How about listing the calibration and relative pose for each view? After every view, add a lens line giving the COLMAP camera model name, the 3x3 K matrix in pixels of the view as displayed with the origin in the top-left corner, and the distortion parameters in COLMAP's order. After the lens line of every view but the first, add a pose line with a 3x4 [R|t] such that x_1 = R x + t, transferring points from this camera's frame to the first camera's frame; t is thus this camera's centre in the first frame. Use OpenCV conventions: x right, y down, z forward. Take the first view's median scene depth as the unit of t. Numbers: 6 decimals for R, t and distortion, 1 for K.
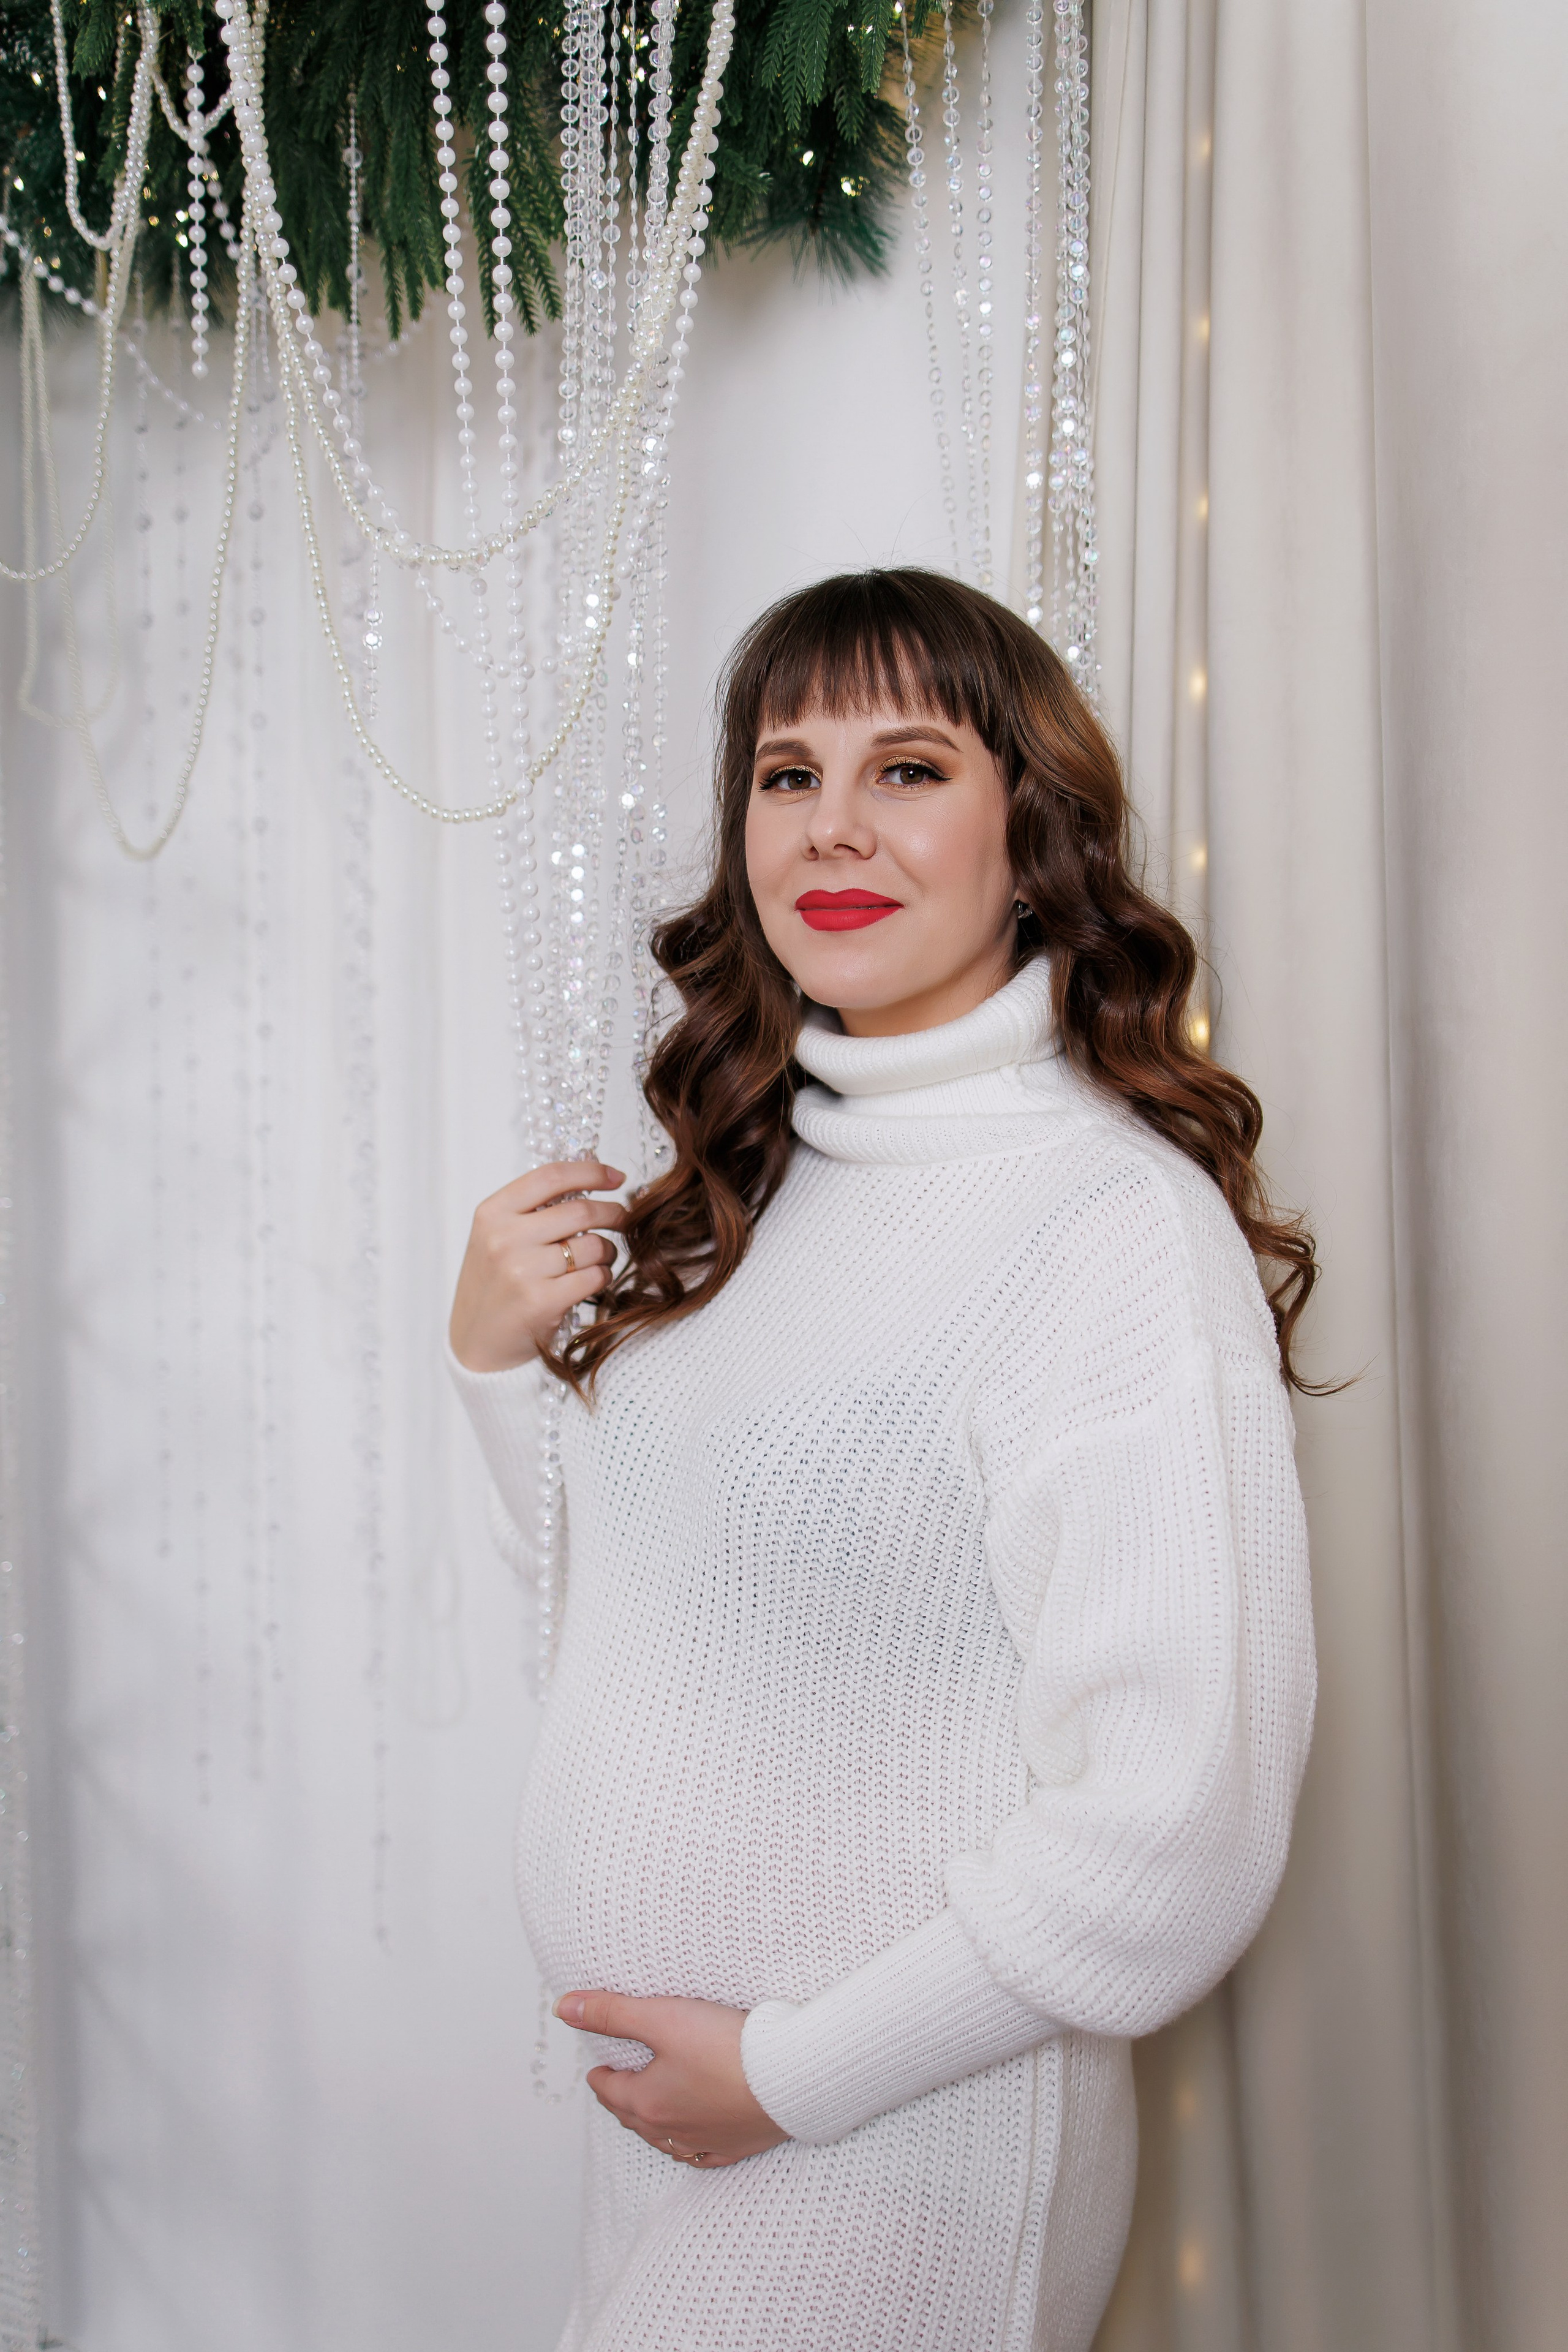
lens RADIAL K [[2398.9, 0, 783.0], [0, 2398.9, 1361.9], [0, 0, 1]] dist [-0.074885, 0.088003]
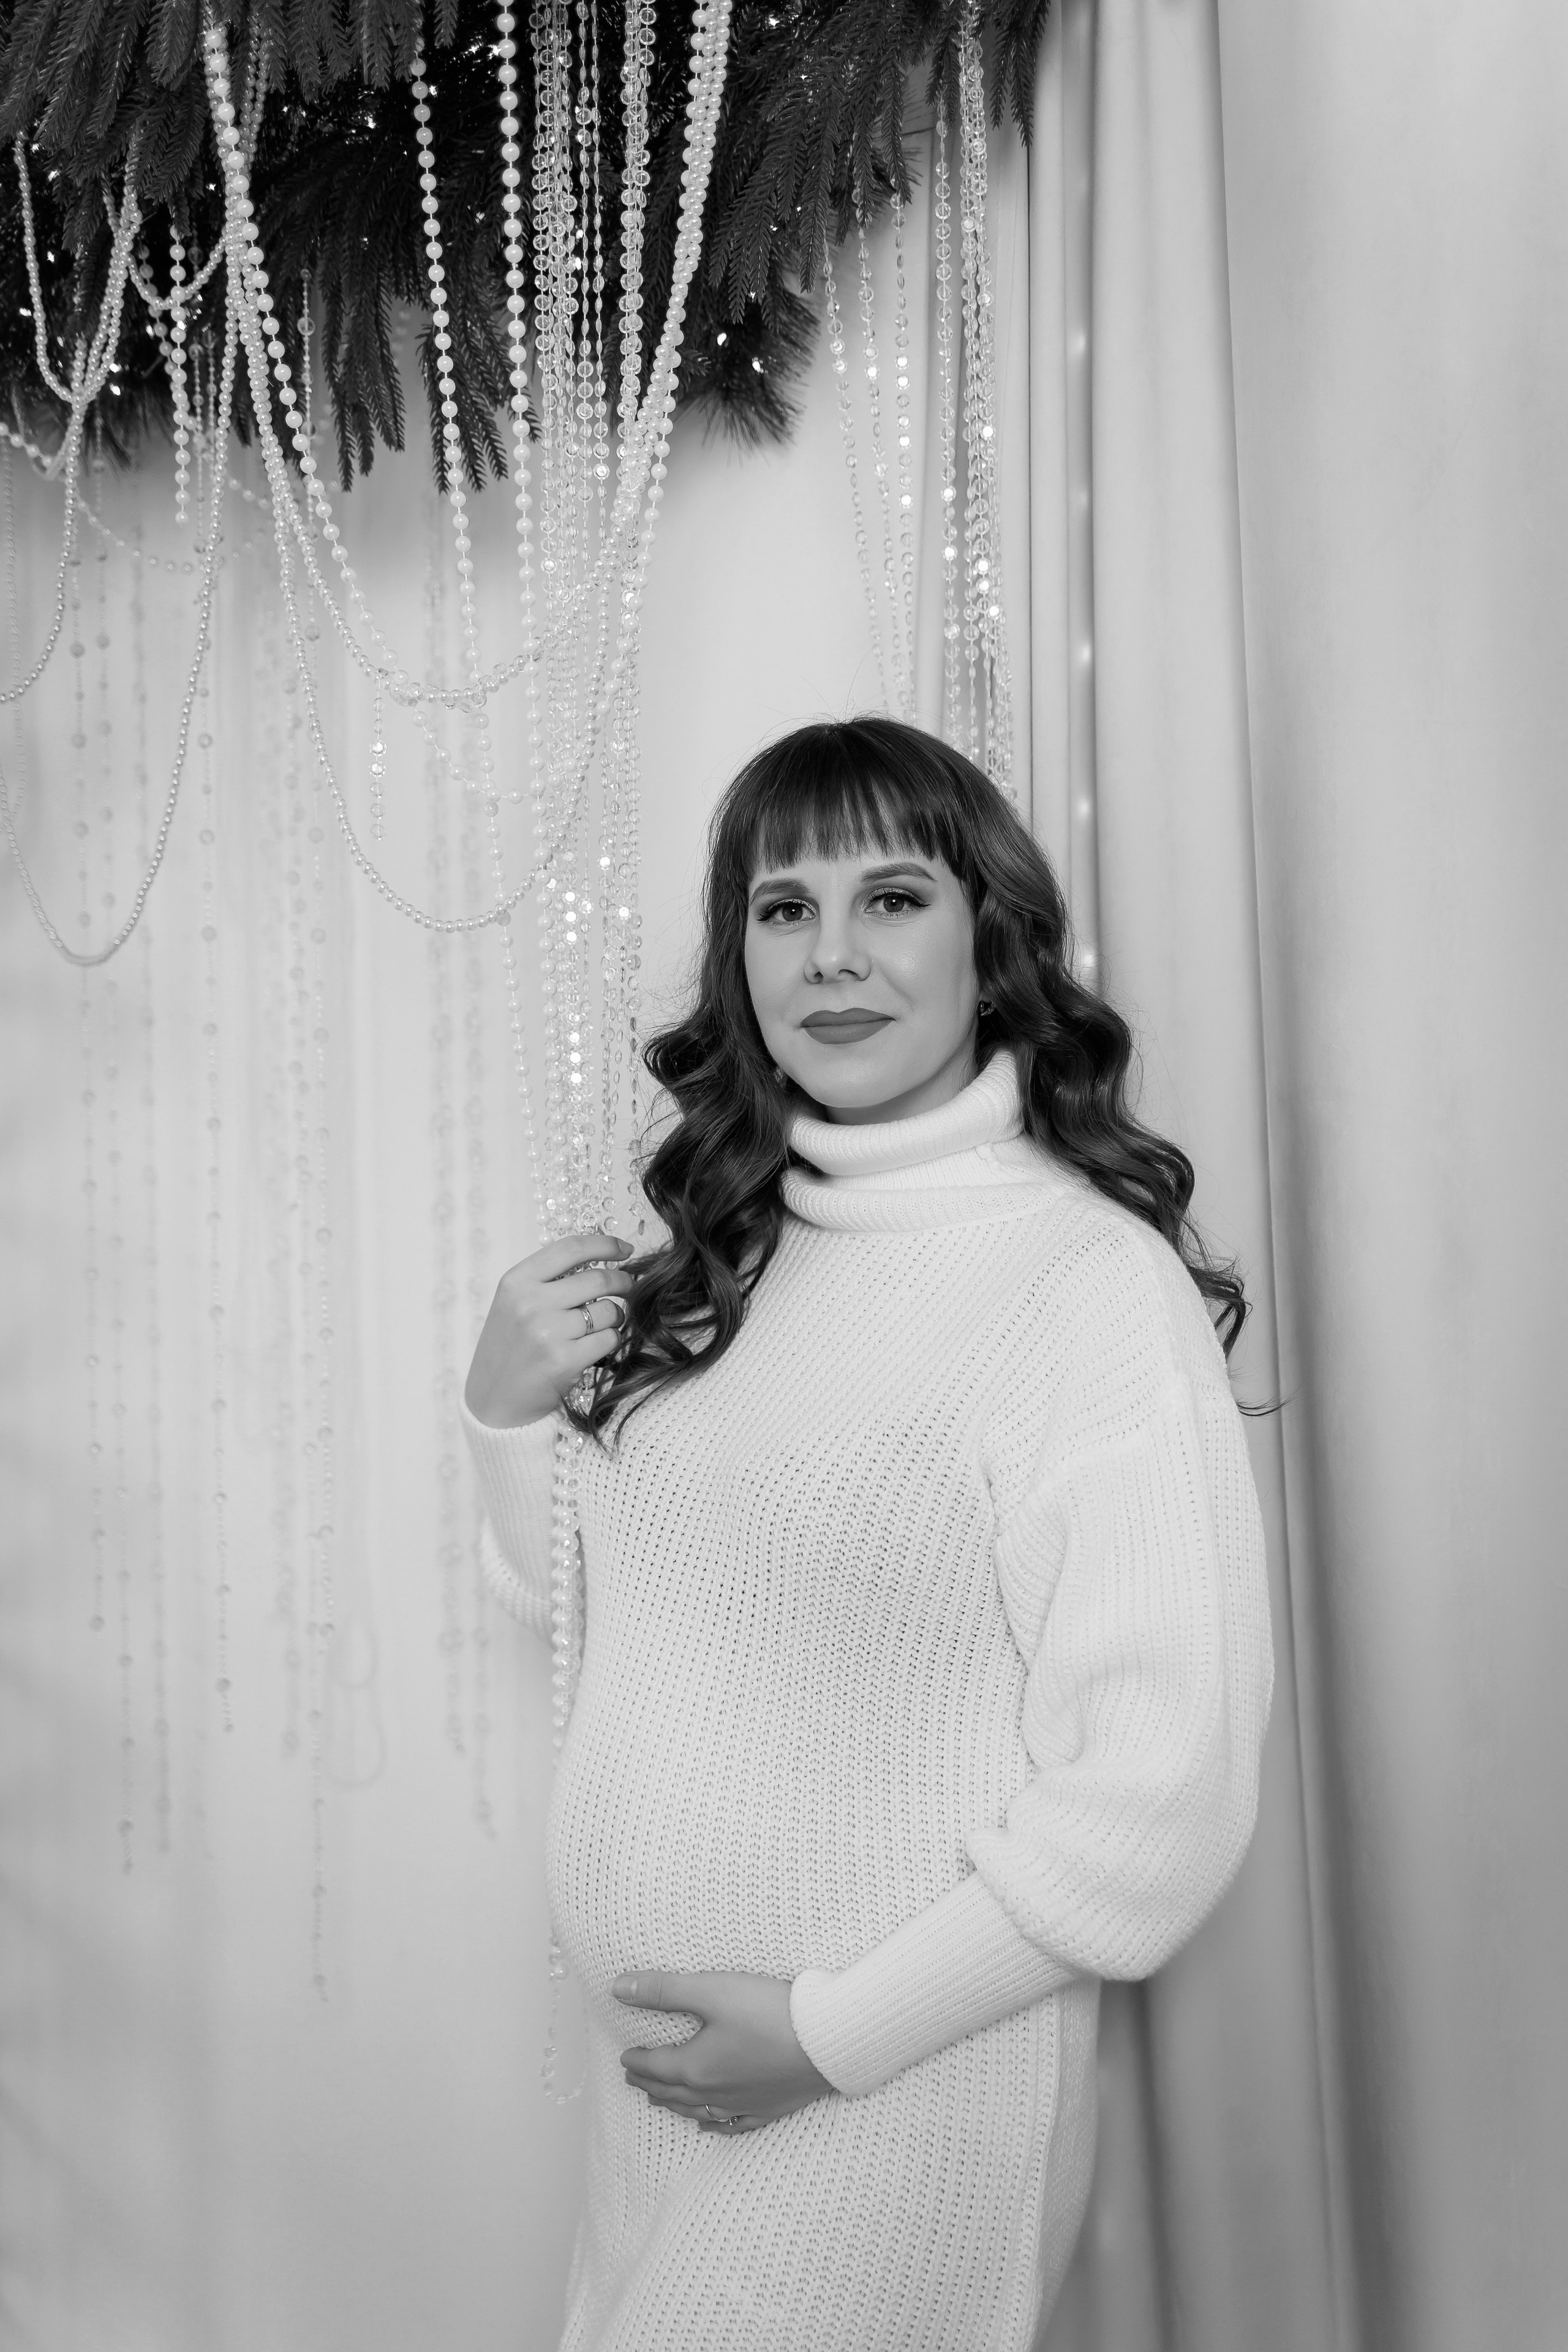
lens RADIAL K [[2398.9, 0, 783.0], [0, 2398.9, 1361.9], [0, 0, 1]] dist [-0.074885, 0.088003]
pose [[0.993415, -0.021282, 0.112579, -0.134995], [0.025700, 0.998950, -0.037931, 0.022027], [-0.111654, 0.040575, 0.992919, -0.128990]]
